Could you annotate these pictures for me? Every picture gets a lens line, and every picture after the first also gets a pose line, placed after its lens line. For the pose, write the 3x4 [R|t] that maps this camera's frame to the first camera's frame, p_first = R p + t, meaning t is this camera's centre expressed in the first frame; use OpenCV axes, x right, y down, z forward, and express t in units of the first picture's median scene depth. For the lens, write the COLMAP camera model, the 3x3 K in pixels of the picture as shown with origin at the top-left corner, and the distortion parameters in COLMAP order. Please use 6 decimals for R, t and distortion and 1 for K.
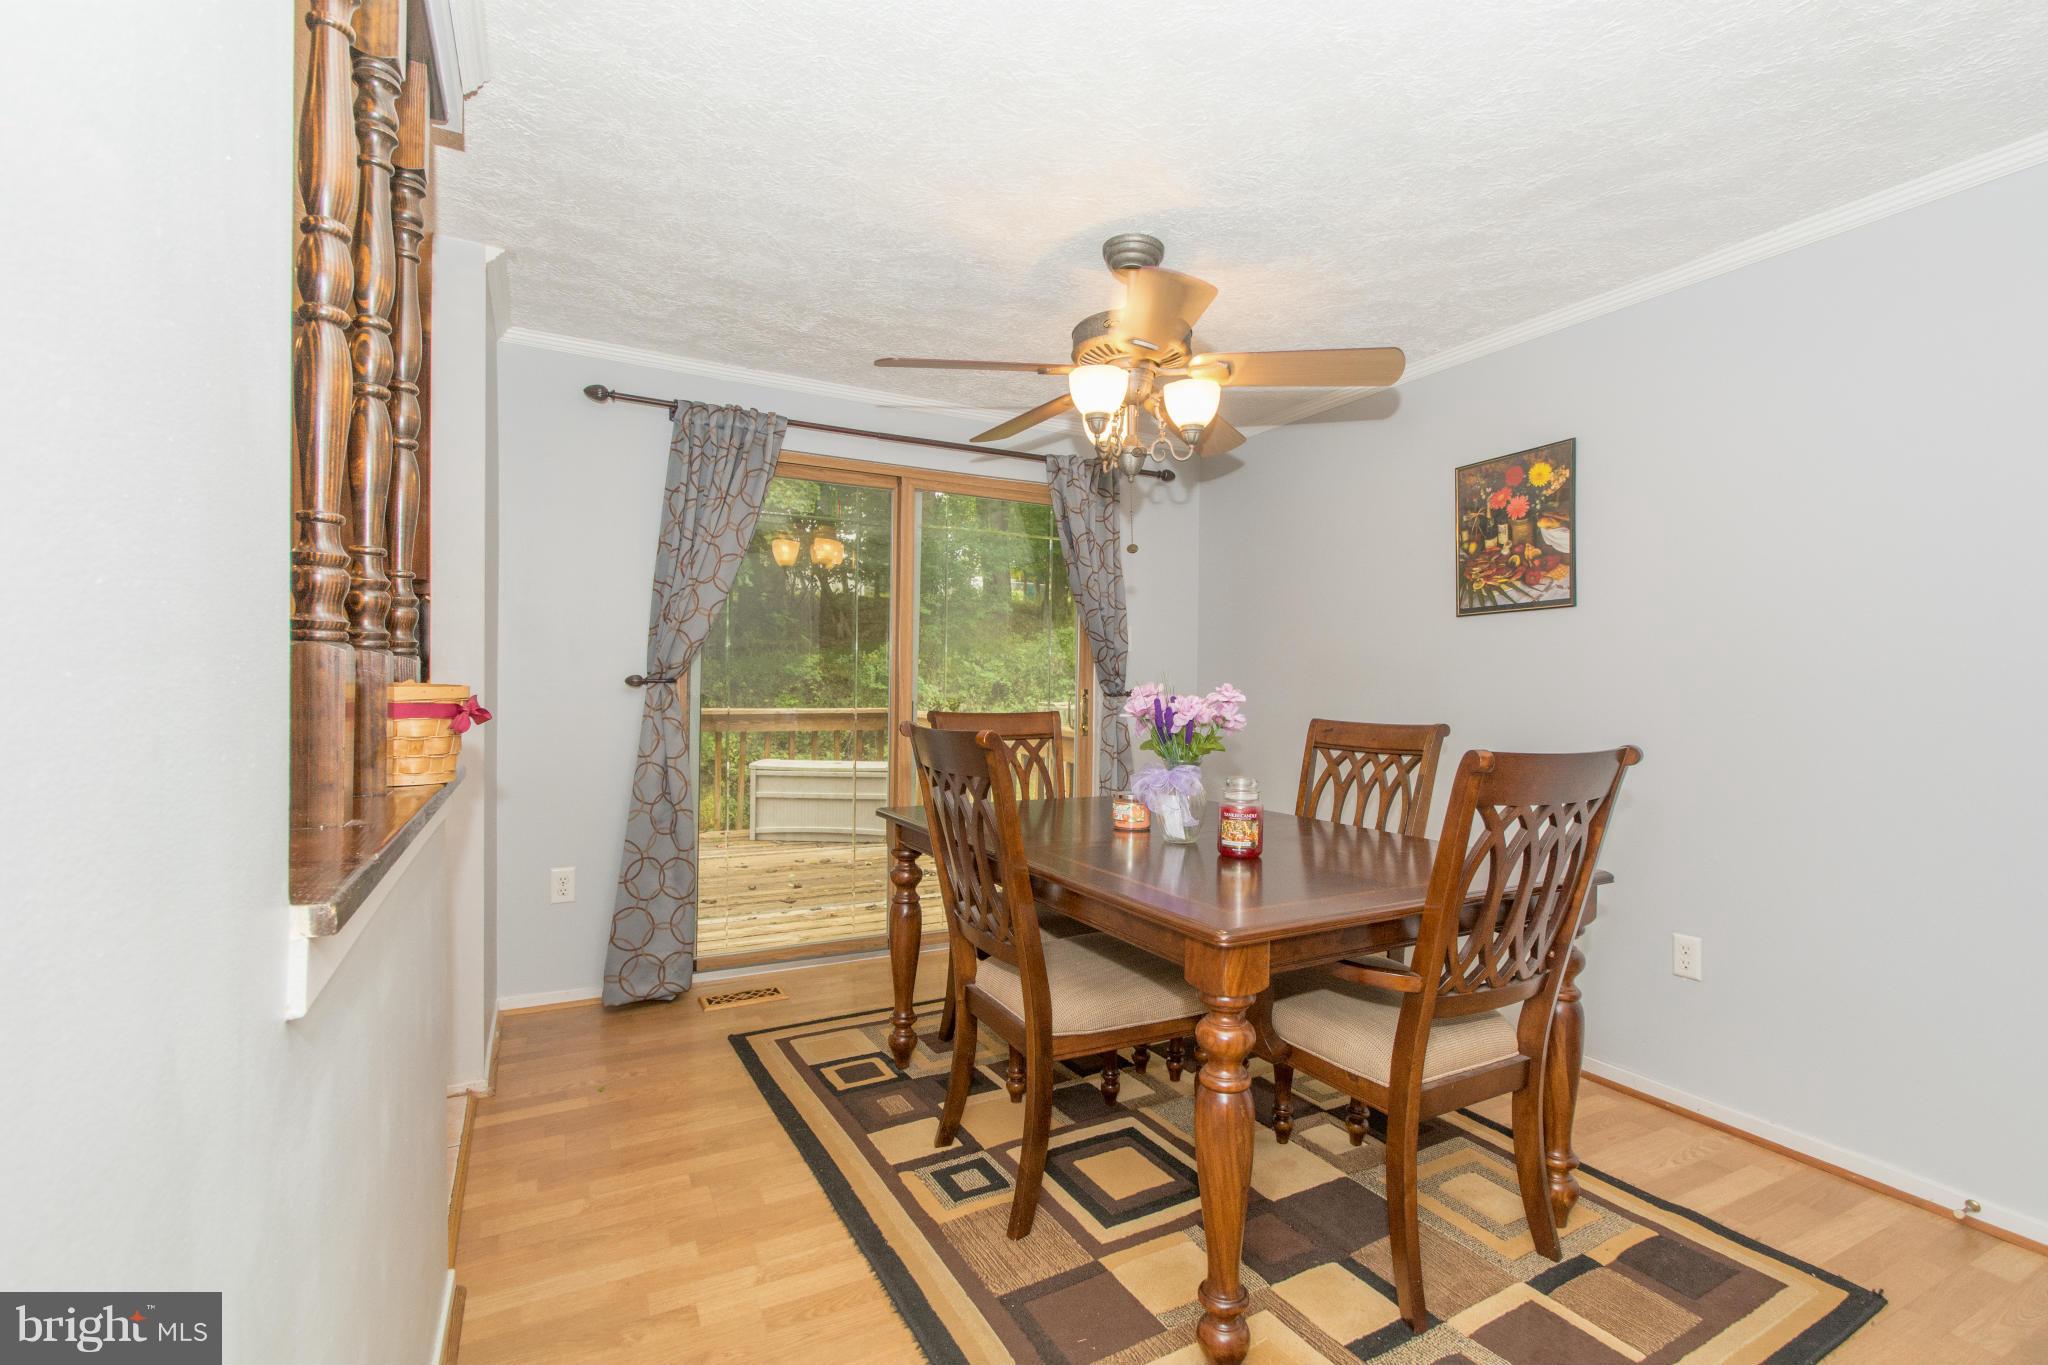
lens RADIAL K [[896.6, 0, 1036.3], [0, 896.6, 687.8], [0, 0, 1]] dist [-0.000434, -0.000004]
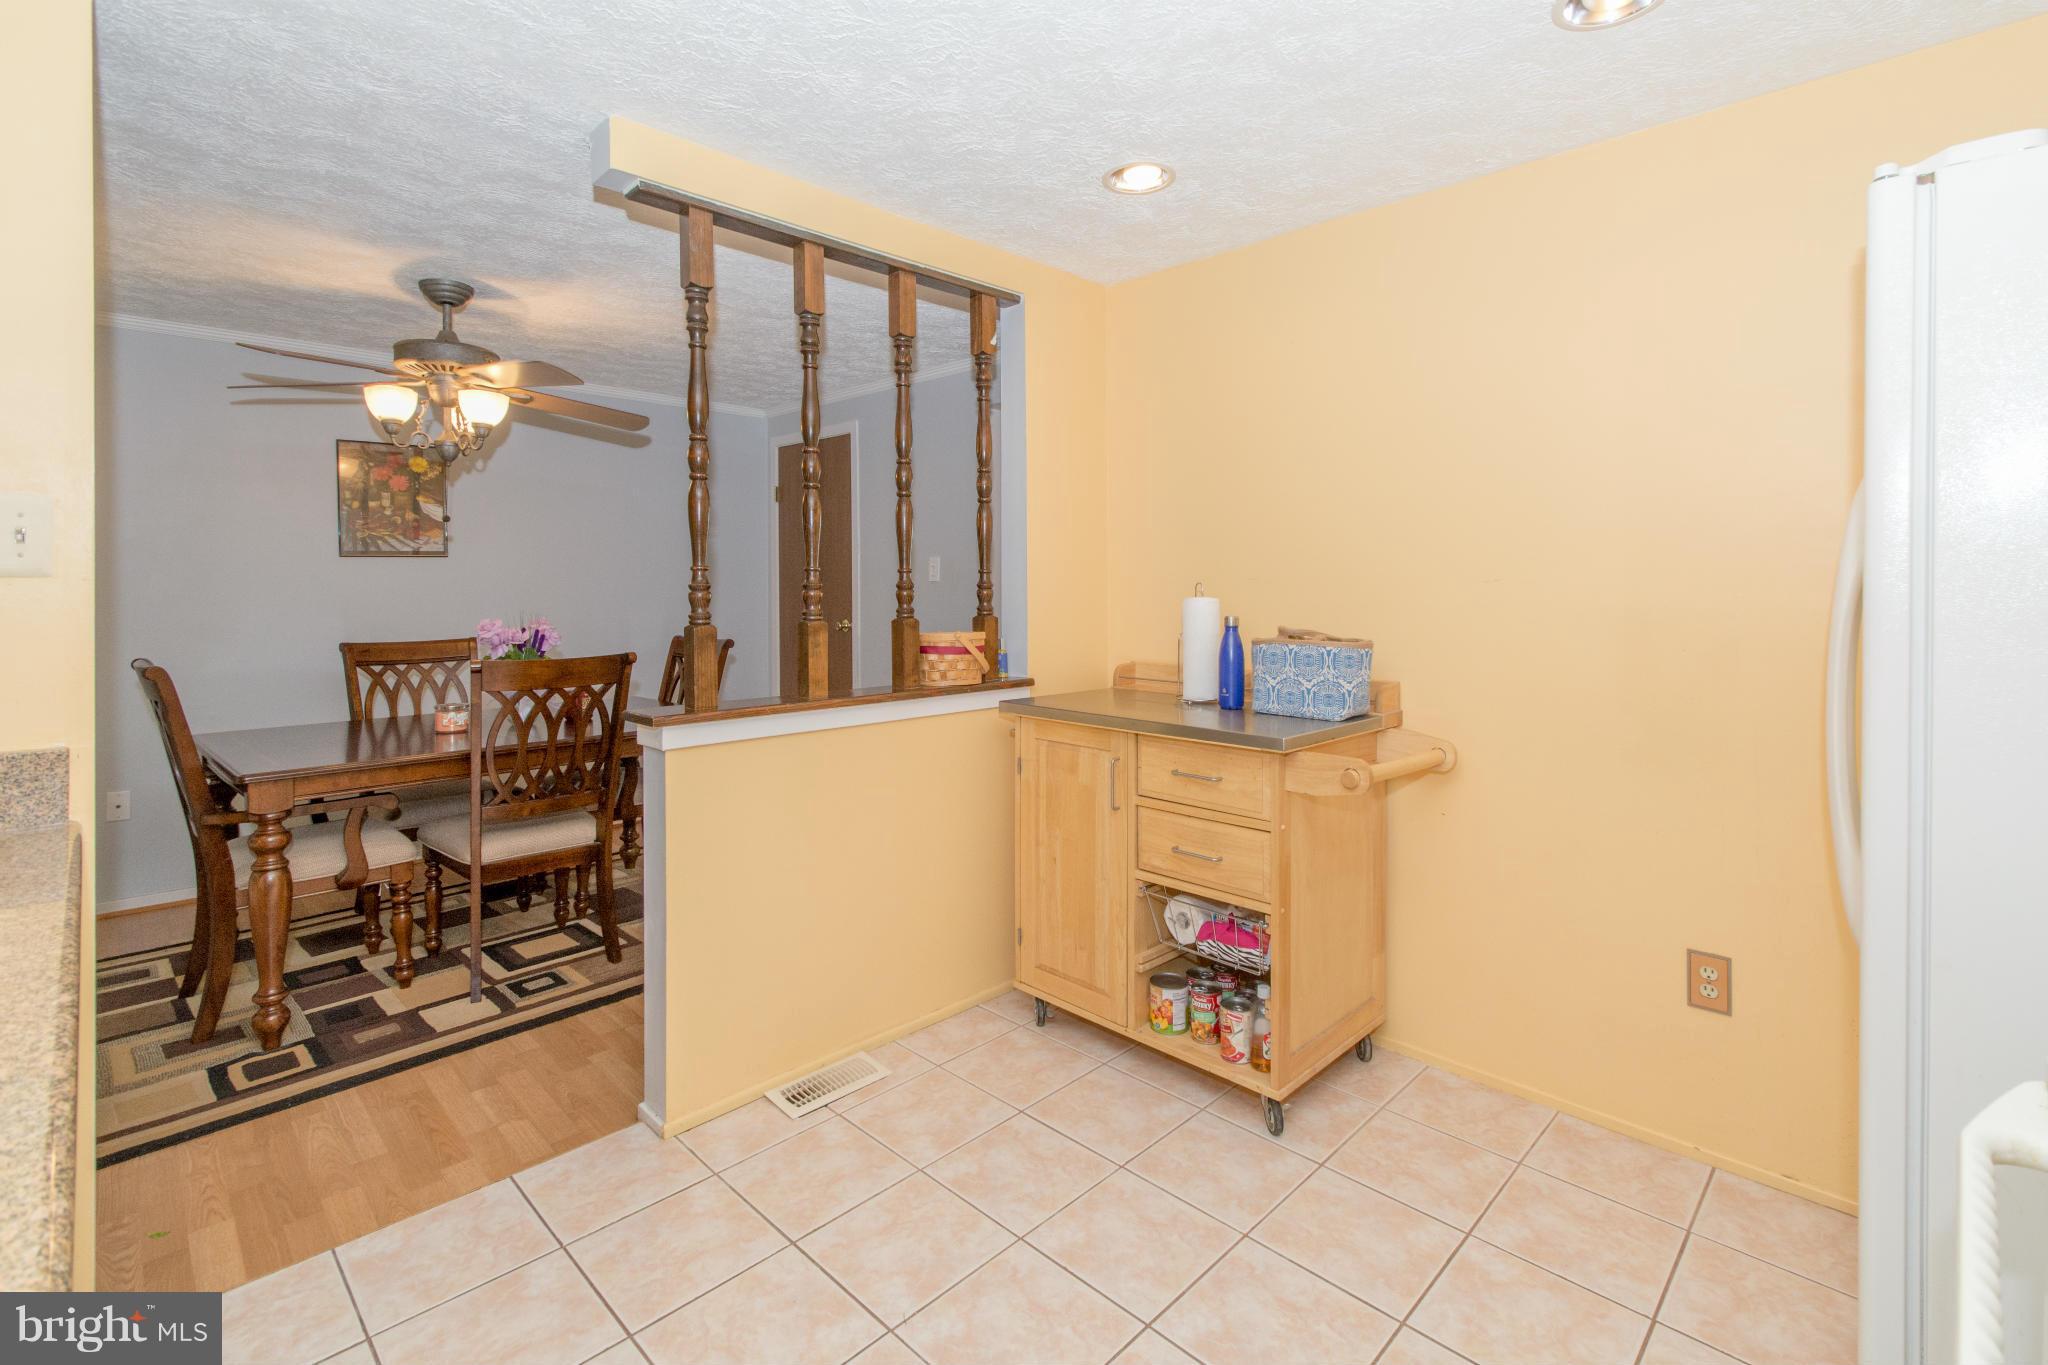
lens RADIAL K [[938.9, 0, 1040.8], [0, 938.9, 601.3], [0, 0, 1]] dist [0.004629, -0.001043]
pose [[-0.301522, -0.027926, 0.953050, -1.206235], [-0.000060, 0.999572, 0.029270, -0.060087], [-0.953459, 0.008768, -0.301394, 0.497175]]
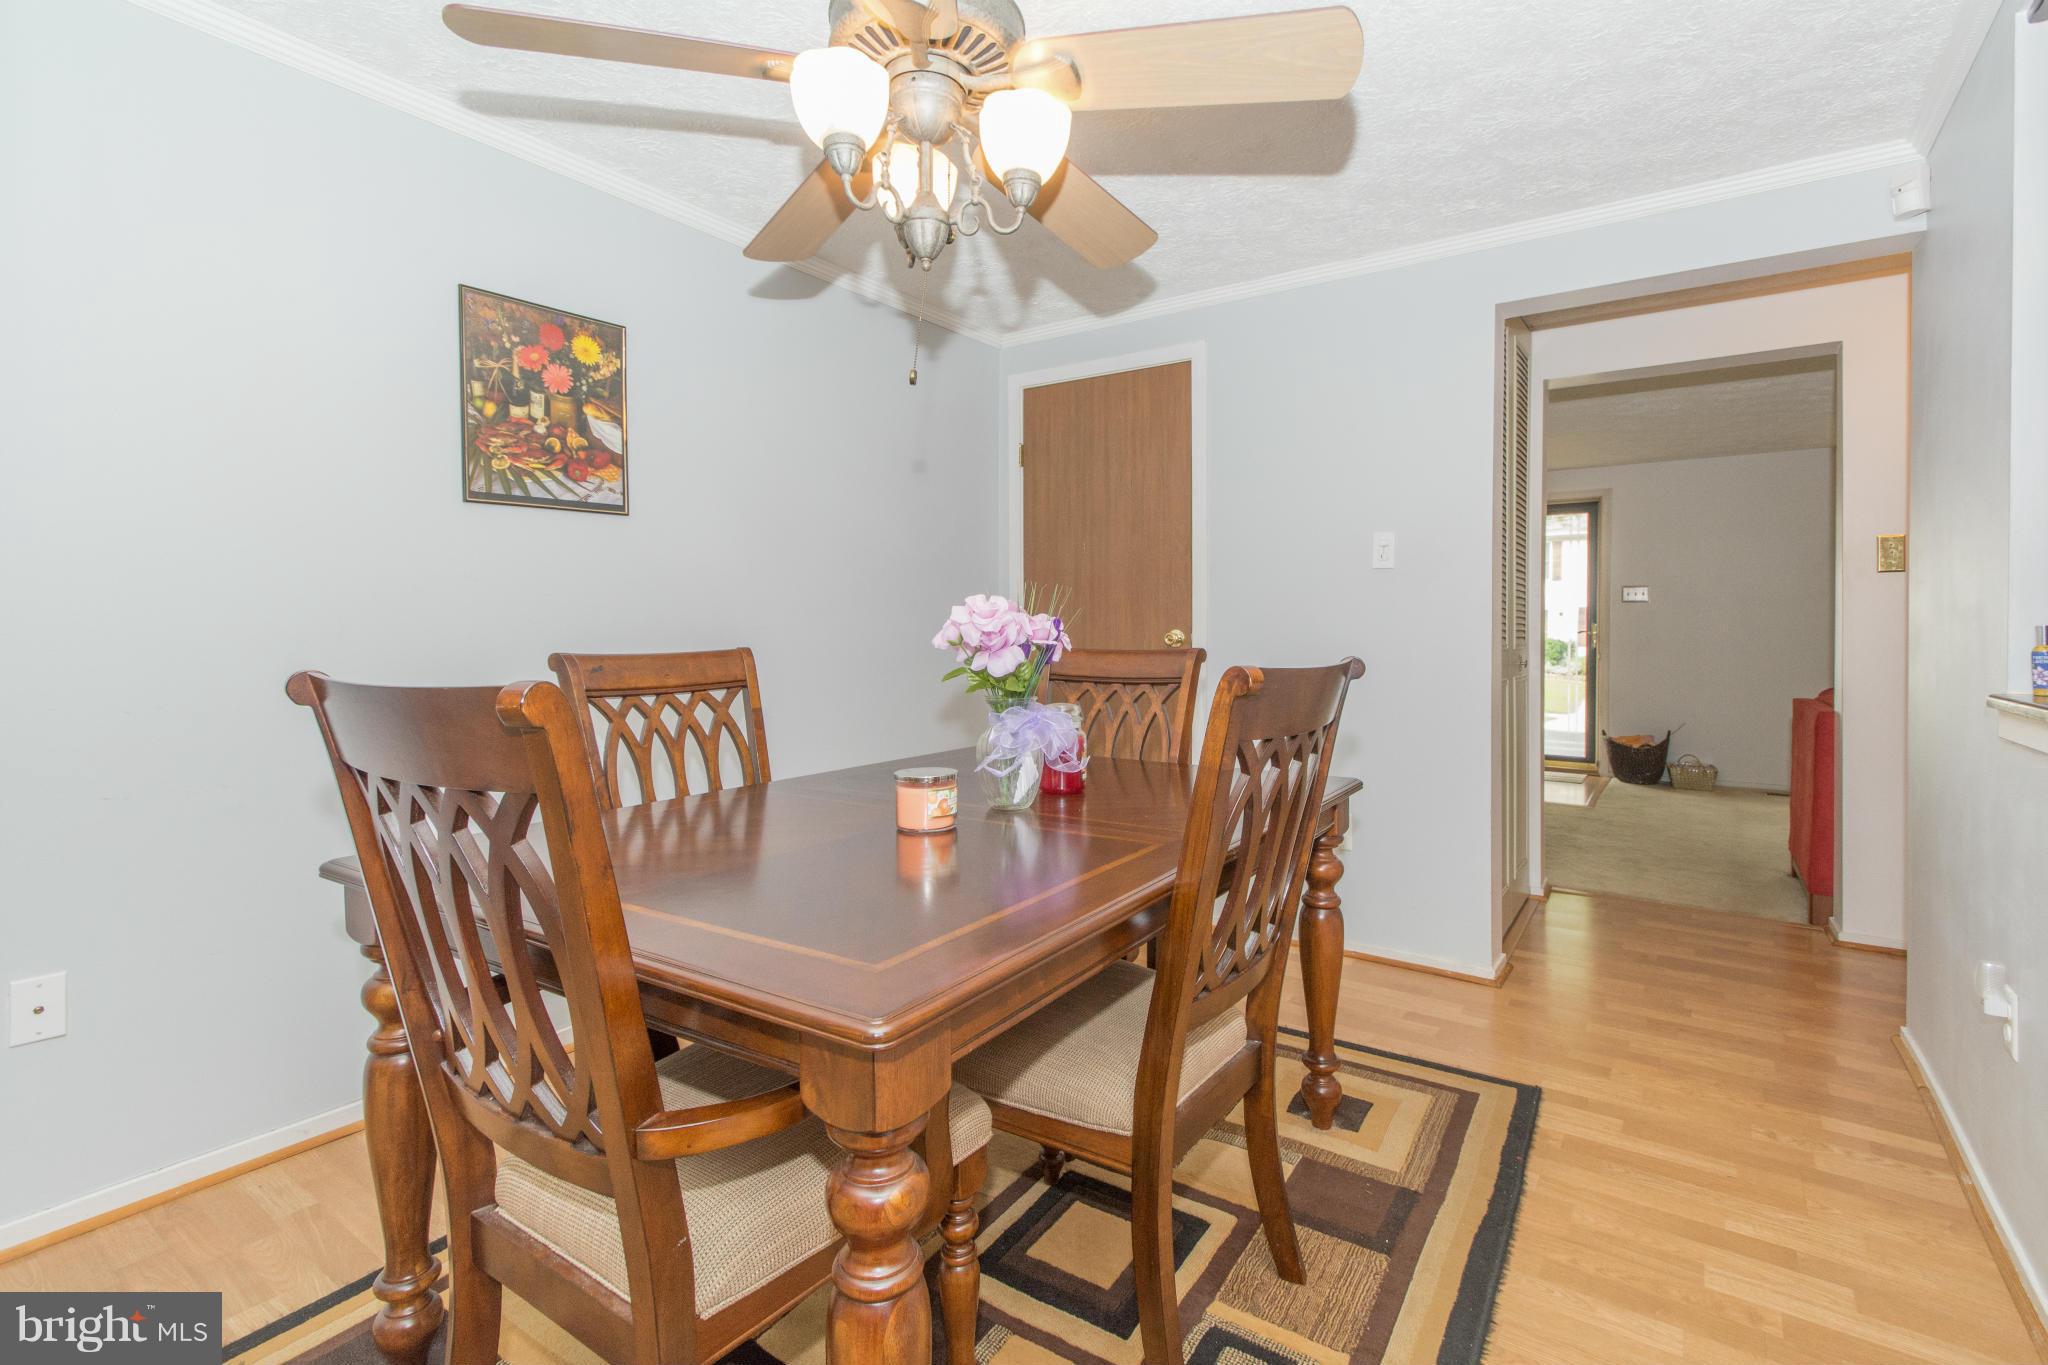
lens RADIAL K [[938.9, 0, 1079.3], [0, 938.9, 639.3], [0, 0, 1]] dist [0.004629, -0.001043]
pose [[-0.480279, -0.028252, 0.876661, -0.436396], [-0.004309, 0.999545, 0.029852, 0.003756], [-0.877105, 0.010560, -0.480182, 1.019716]]
